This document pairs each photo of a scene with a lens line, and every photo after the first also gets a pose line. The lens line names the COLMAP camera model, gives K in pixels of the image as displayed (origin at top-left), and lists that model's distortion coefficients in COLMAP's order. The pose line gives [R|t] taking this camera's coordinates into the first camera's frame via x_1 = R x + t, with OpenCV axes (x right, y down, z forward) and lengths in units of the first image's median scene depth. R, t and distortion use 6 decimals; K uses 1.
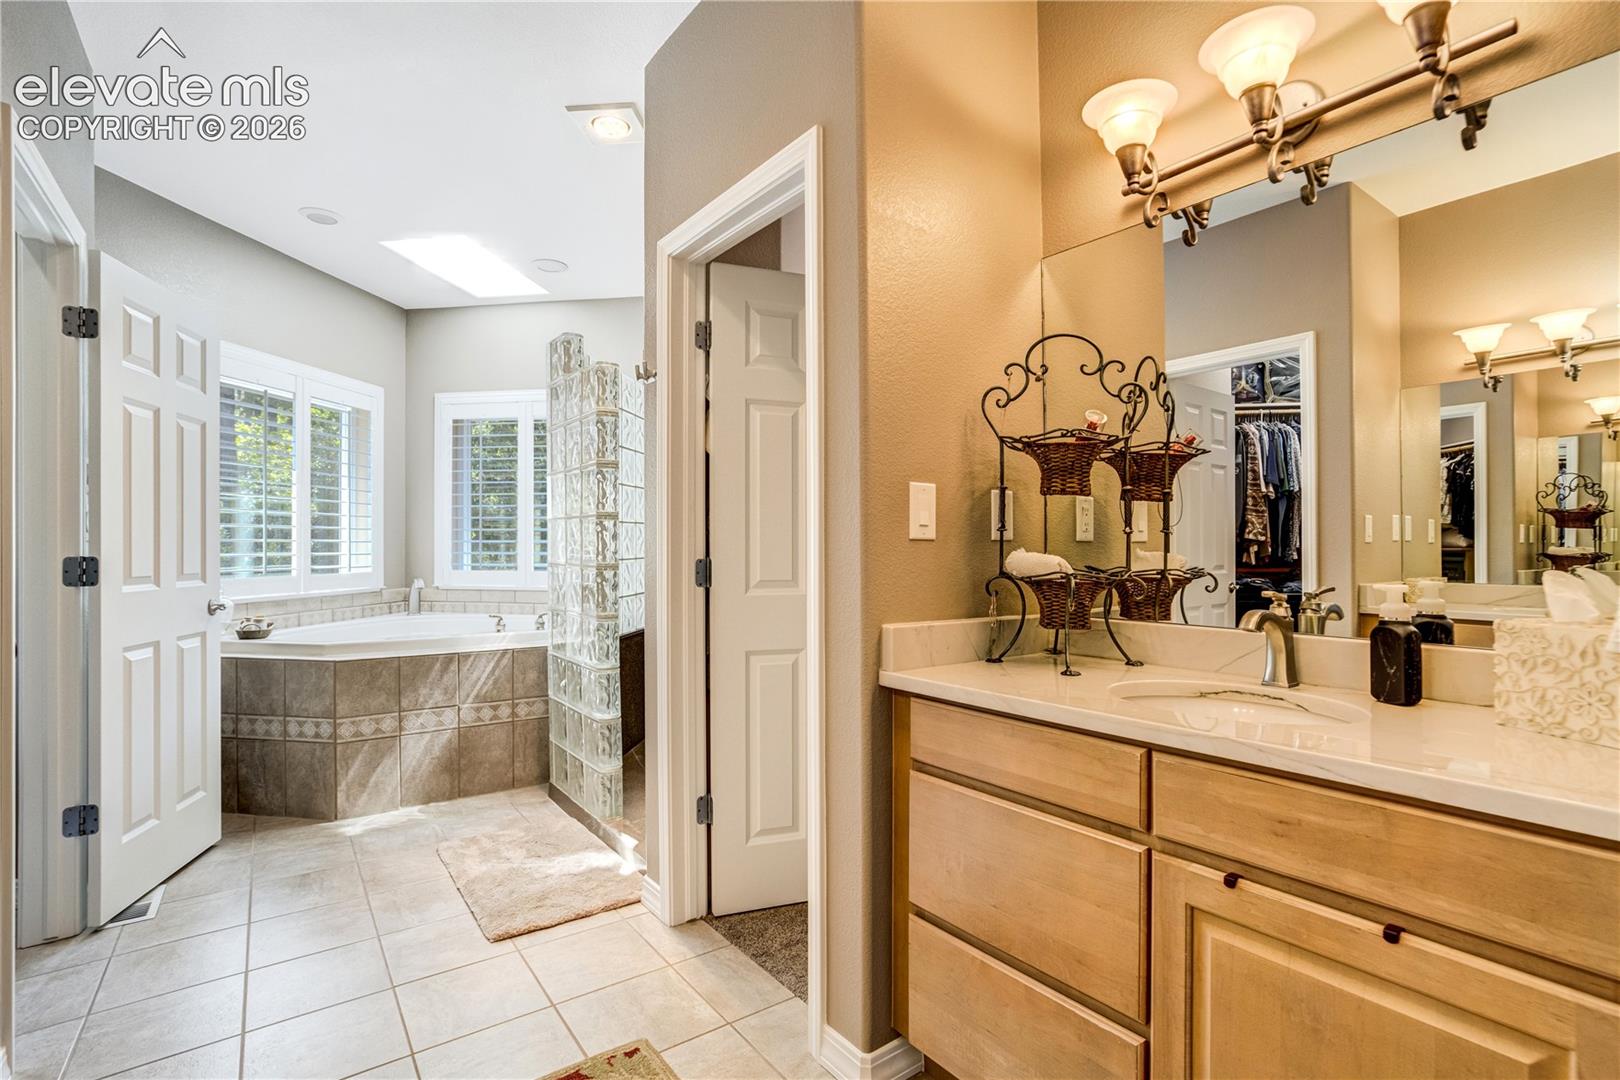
lens RADIAL K [[774.5, 0, 790.3], [0, 774.5, 541.5], [0, 0, 1]] dist [-0.060730, 0.034451]
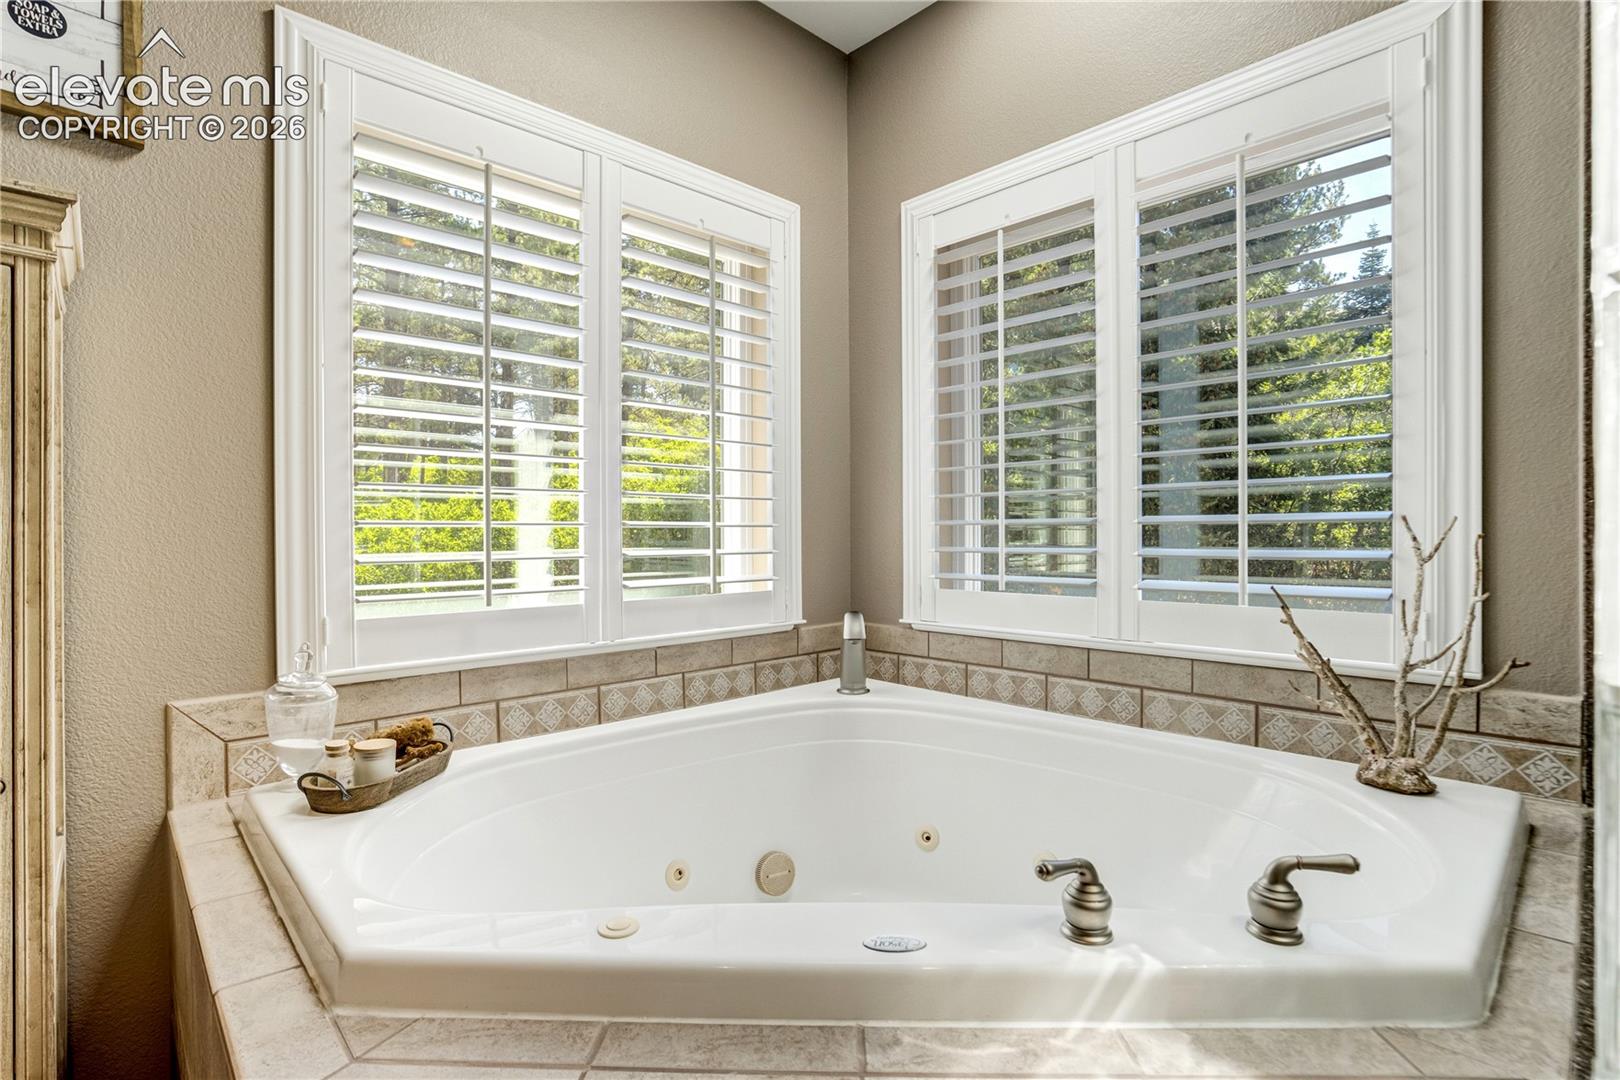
lens RADIAL K [[771.5, 0, 805.4], [0, 771.5, 538.6], [0, 0, 1]] dist [-0.041911, 0.017321]
pose [[0.803525, 0.001037, -0.595270, -0.345620], [0.006550, 0.999923, 0.010584, 0.004661], [0.595235, -0.012403, 0.803456, 0.862435]]
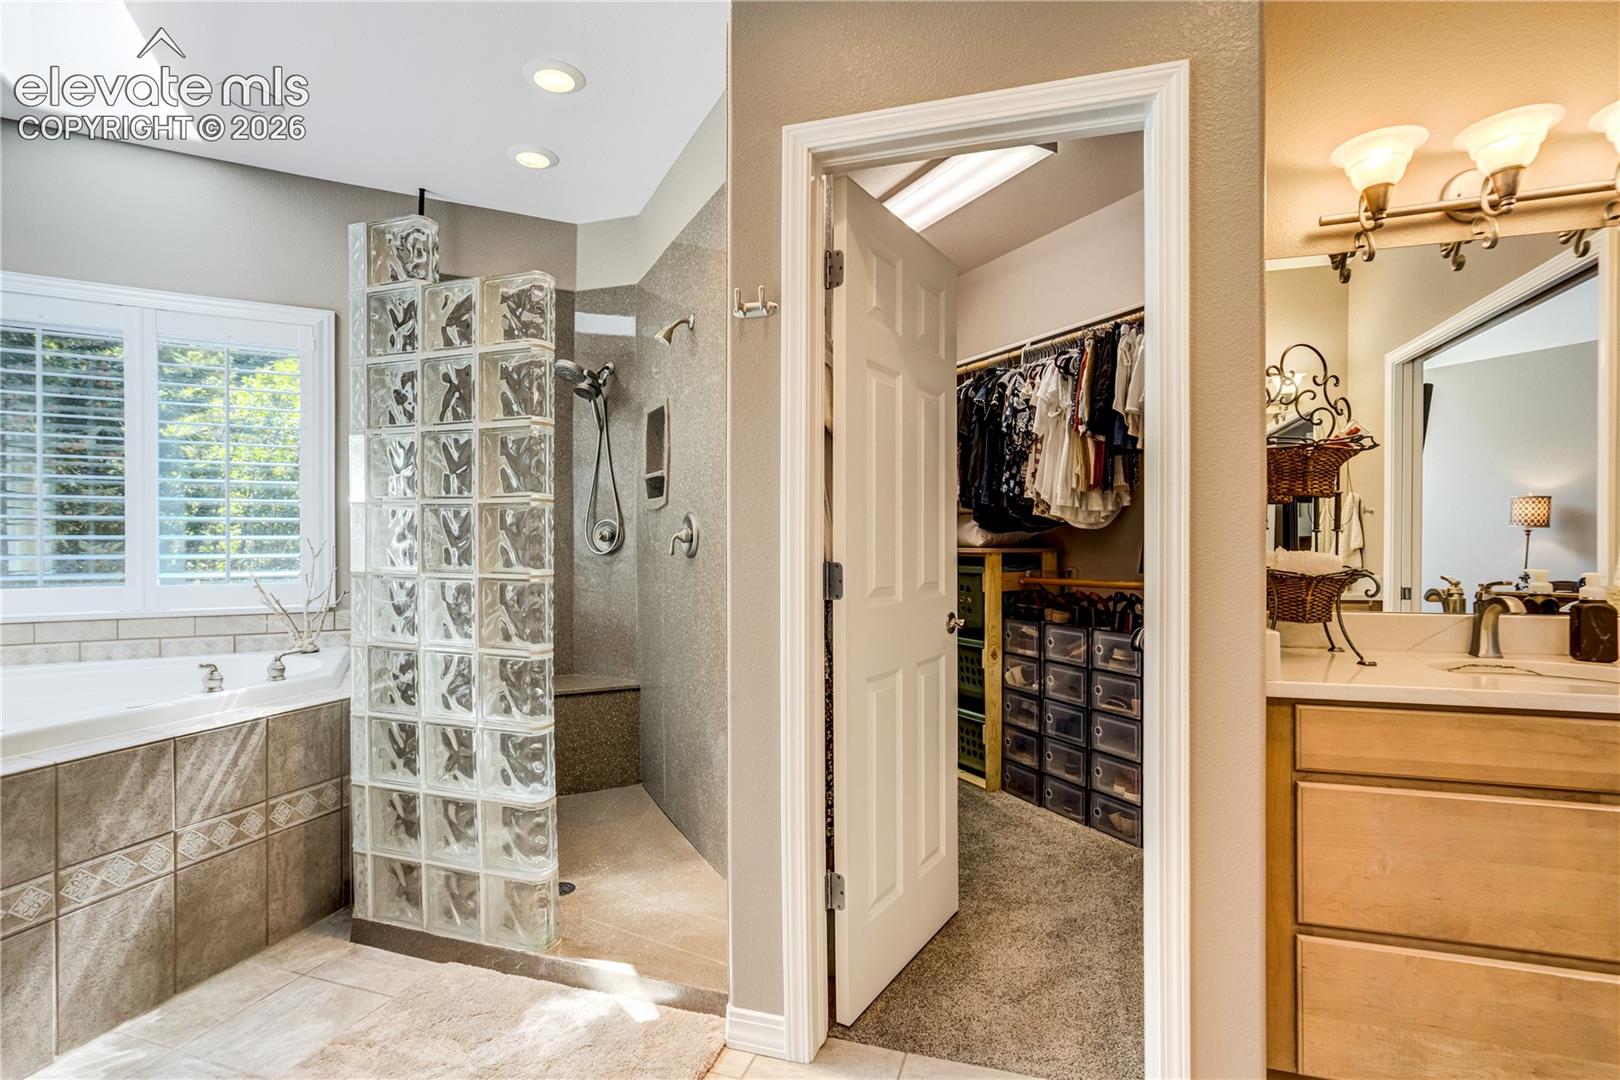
lens RADIAL K [[771.5, 0, 805.4], [0, 771.5, 538.6], [0, 0, 1]] dist [-0.041911, 0.017321]
pose [[0.798597, -0.002409, 0.601862, -0.398664], [0.000945, 0.999996, 0.002748, -0.002672], [-0.601866, -0.001626, 0.798596, 0.277590]]
